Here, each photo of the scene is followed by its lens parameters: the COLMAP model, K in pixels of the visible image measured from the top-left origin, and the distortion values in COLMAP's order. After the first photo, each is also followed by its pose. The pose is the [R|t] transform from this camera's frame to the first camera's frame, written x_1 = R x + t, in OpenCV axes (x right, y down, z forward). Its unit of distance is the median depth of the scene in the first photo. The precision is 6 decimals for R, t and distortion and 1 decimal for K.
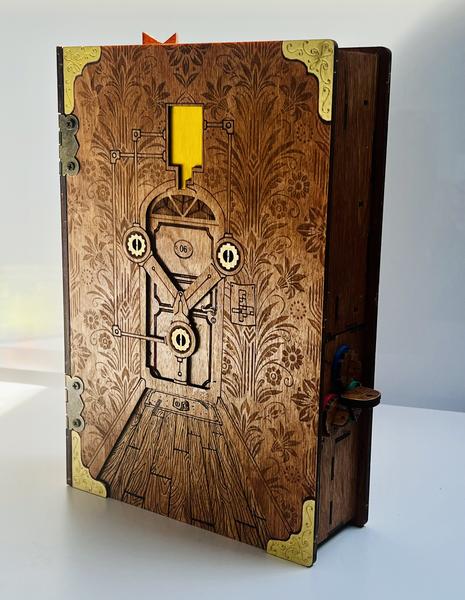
lens RADIAL K [[851.7, 0, 232.9], [0, 851.7, 301.3], [0, 0, 1]] dist [0.099566, 0.000000]
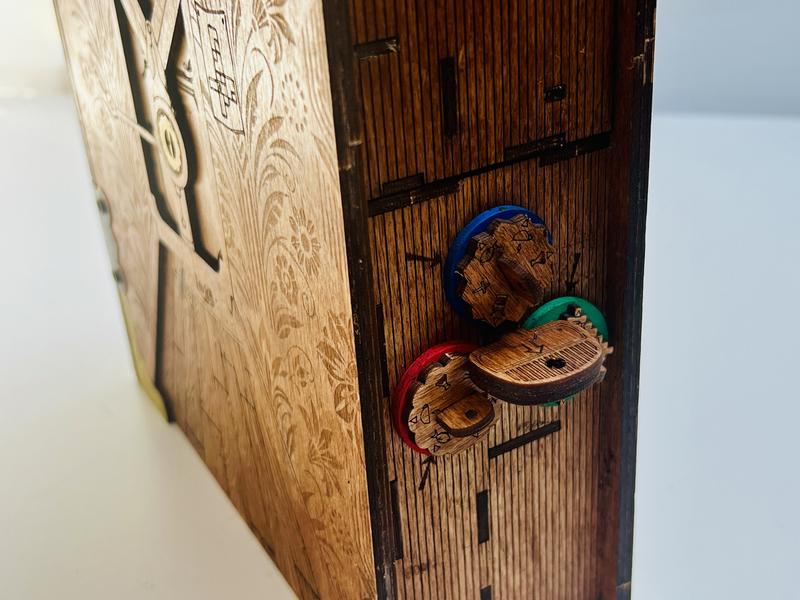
lens RADIAL K [[1043.0, 0, 404.5], [0, 1043.0, 302.4], [0, 0, 1]] dist [0.083135, 0.000000]
pose [[0.906765, 0.124982, -0.402686, 0.271236], [-0.001591, 0.956064, 0.293152, -0.031834], [0.421633, -0.265180, 0.867125, 0.639567]]
